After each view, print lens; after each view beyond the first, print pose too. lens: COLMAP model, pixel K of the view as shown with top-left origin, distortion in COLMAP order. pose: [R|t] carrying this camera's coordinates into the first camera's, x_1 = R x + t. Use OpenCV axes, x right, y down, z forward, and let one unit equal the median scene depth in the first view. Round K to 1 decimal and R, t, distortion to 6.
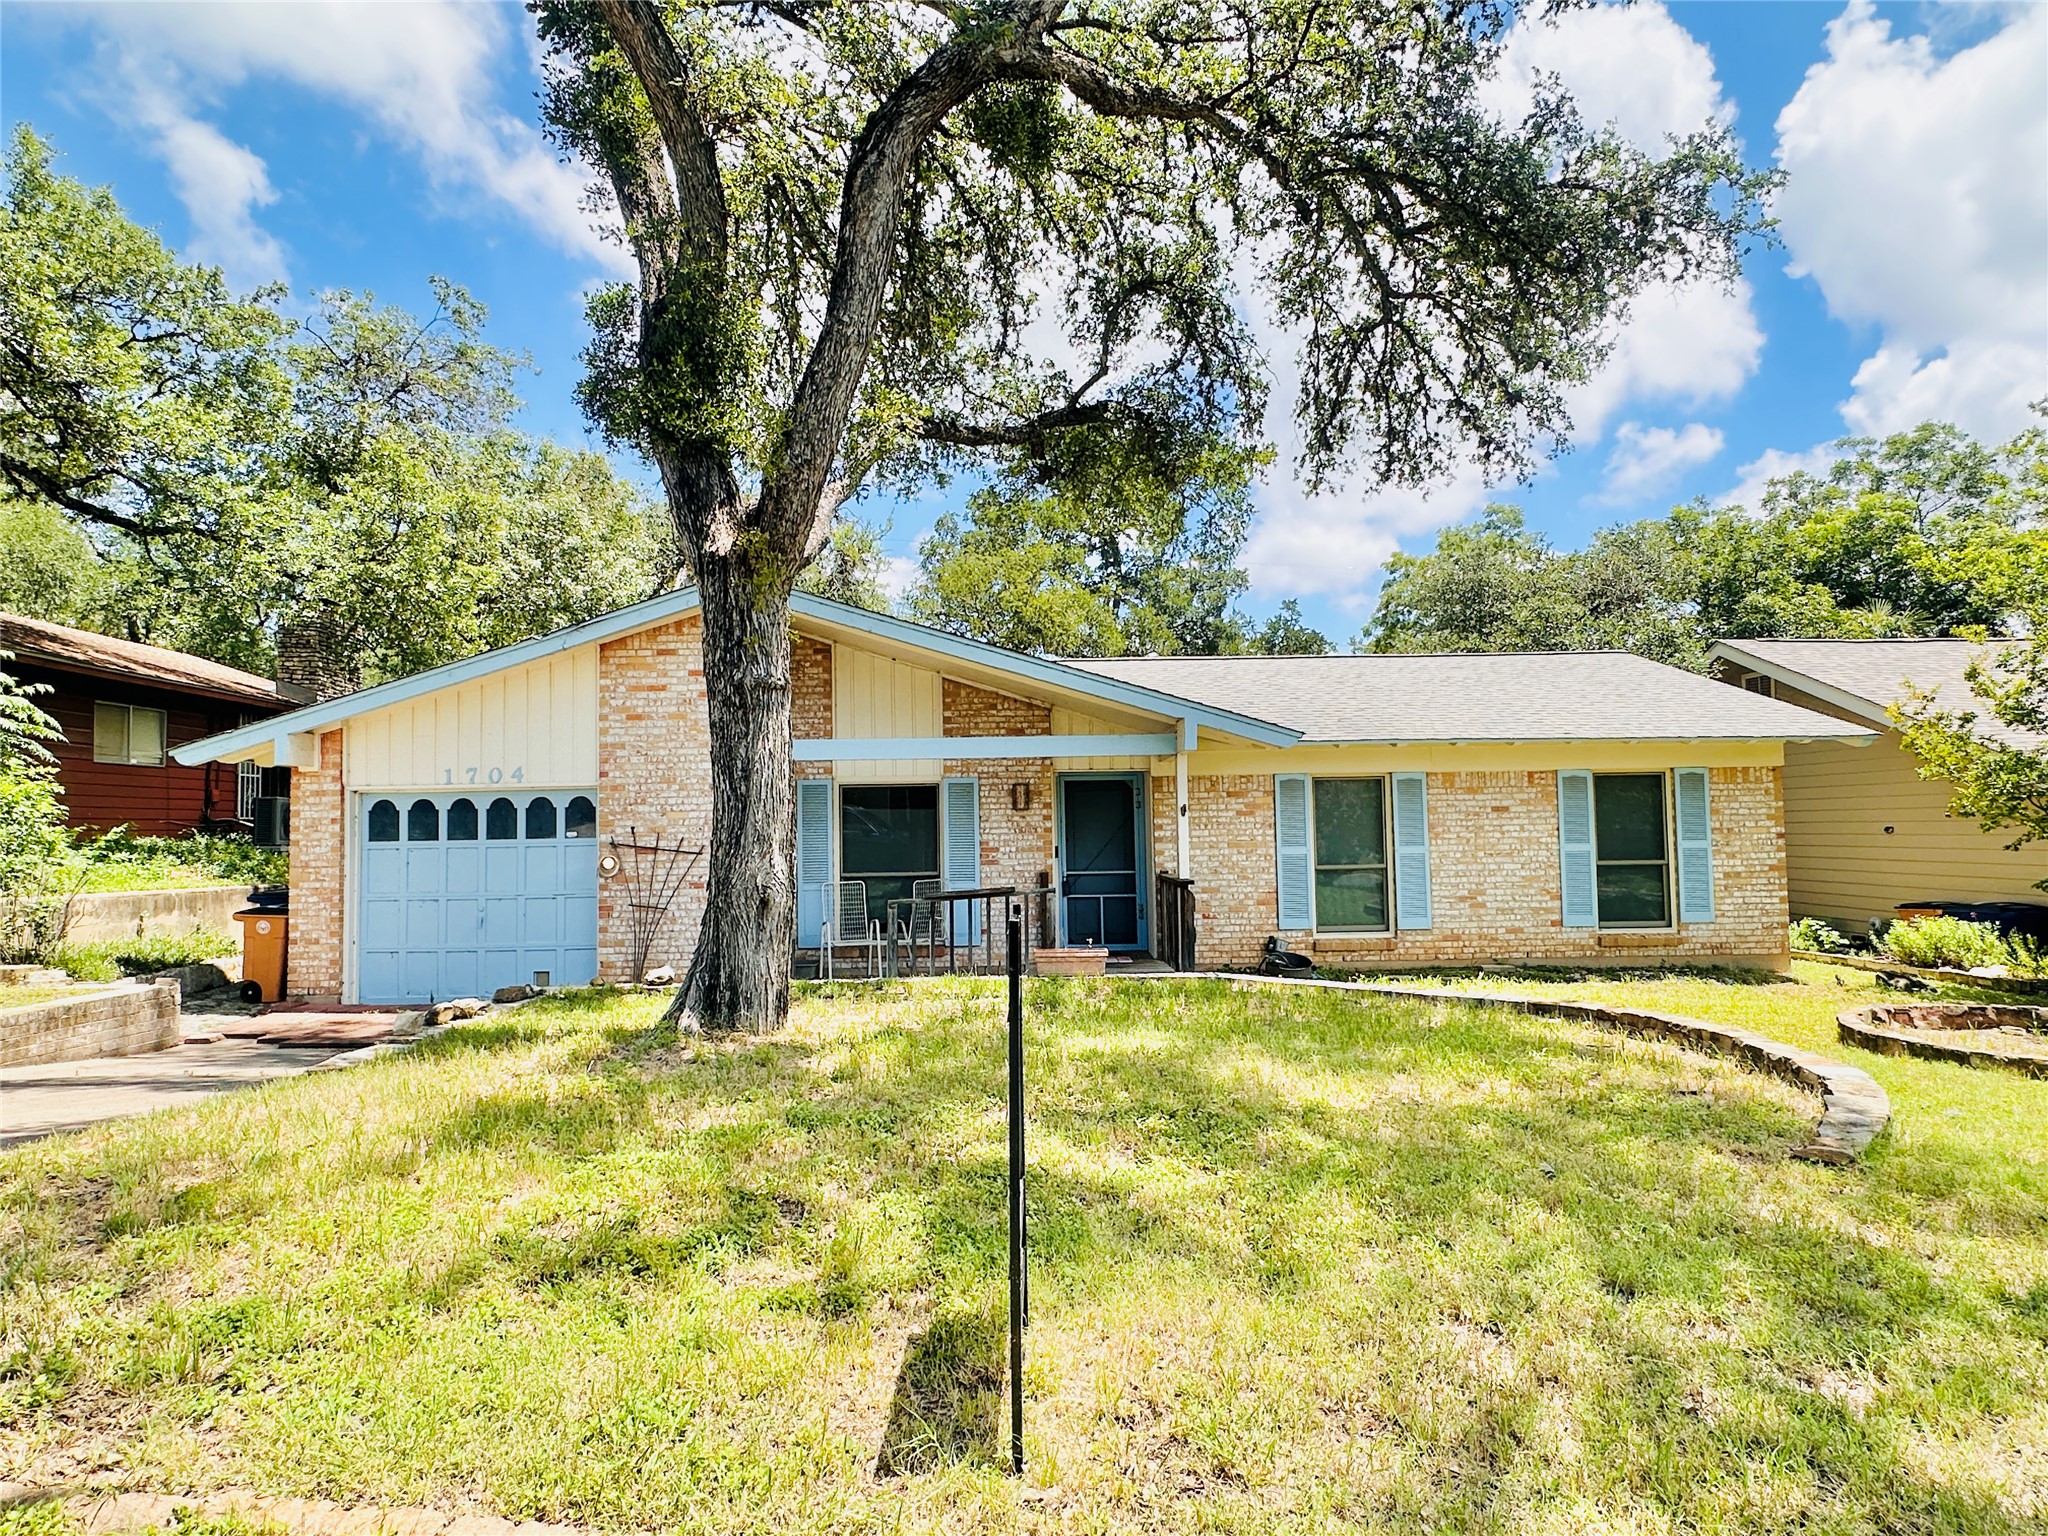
lens RADIAL K [[1131.6, 0, 1023.4], [0, 1131.6, 798.4], [0, 0, 1]] dist [0.001253, -0.001112]
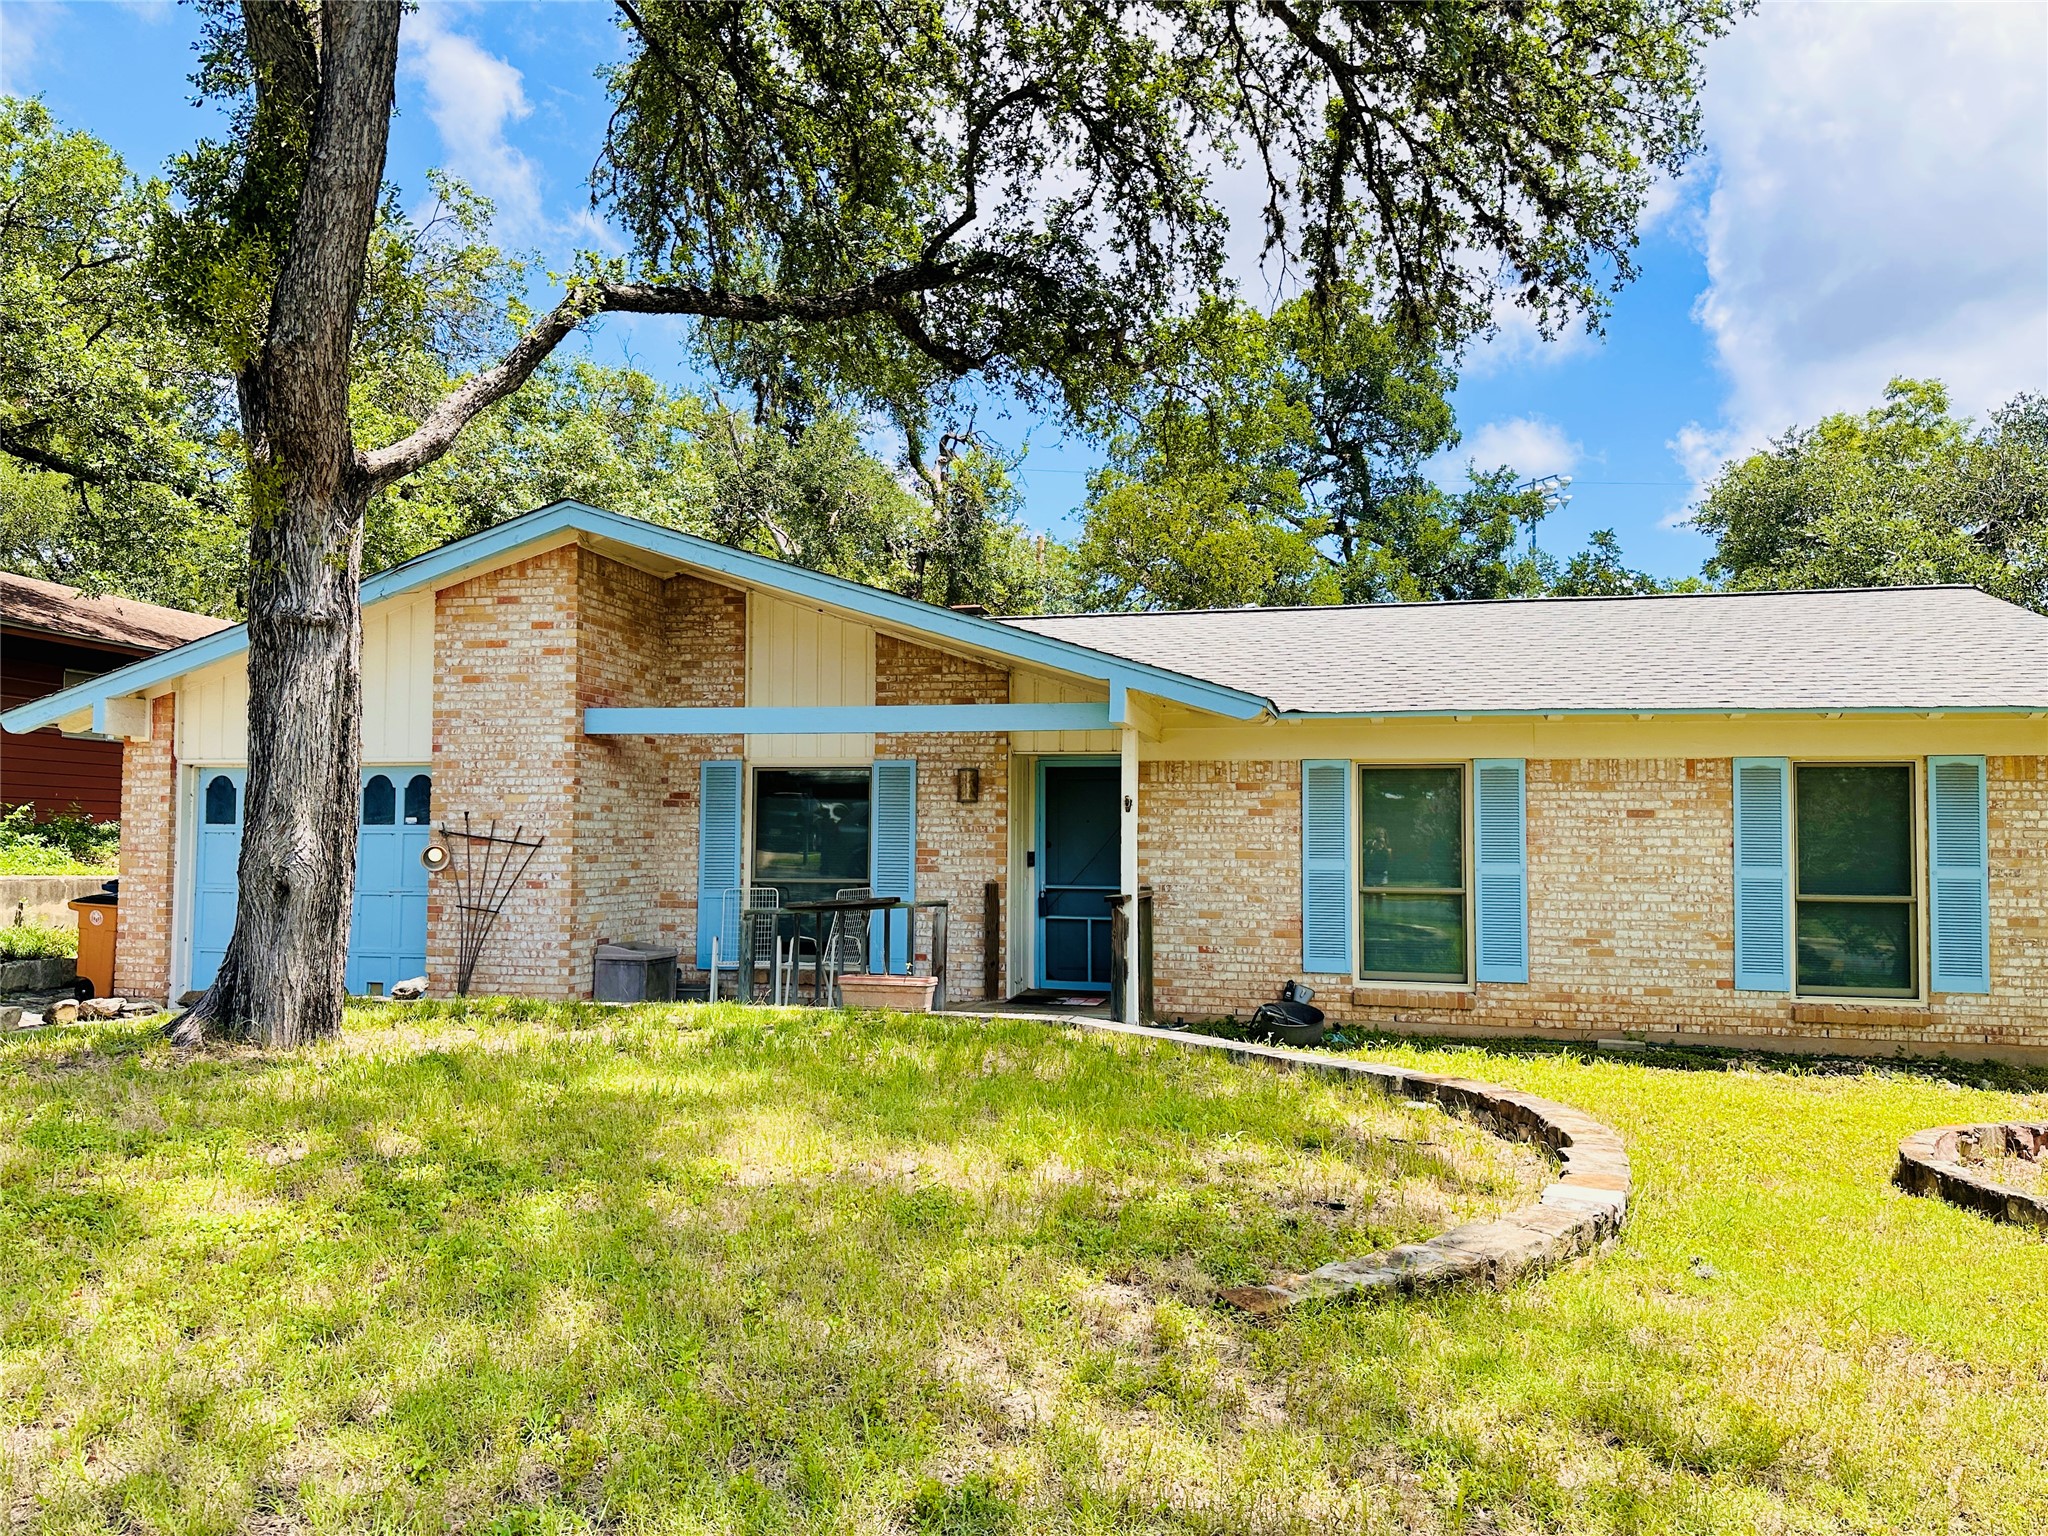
lens RADIAL K [[1433.1, 0, 1032.9], [0, 1433.1, 808.0], [0, 0, 1]] dist [0.122904, -0.172695]
pose [[0.972212, 0.018436, -0.233377, 0.272017], [-0.018425, 0.999828, 0.002228, 0.010953], [0.233377, 0.002134, 0.972384, 0.055109]]
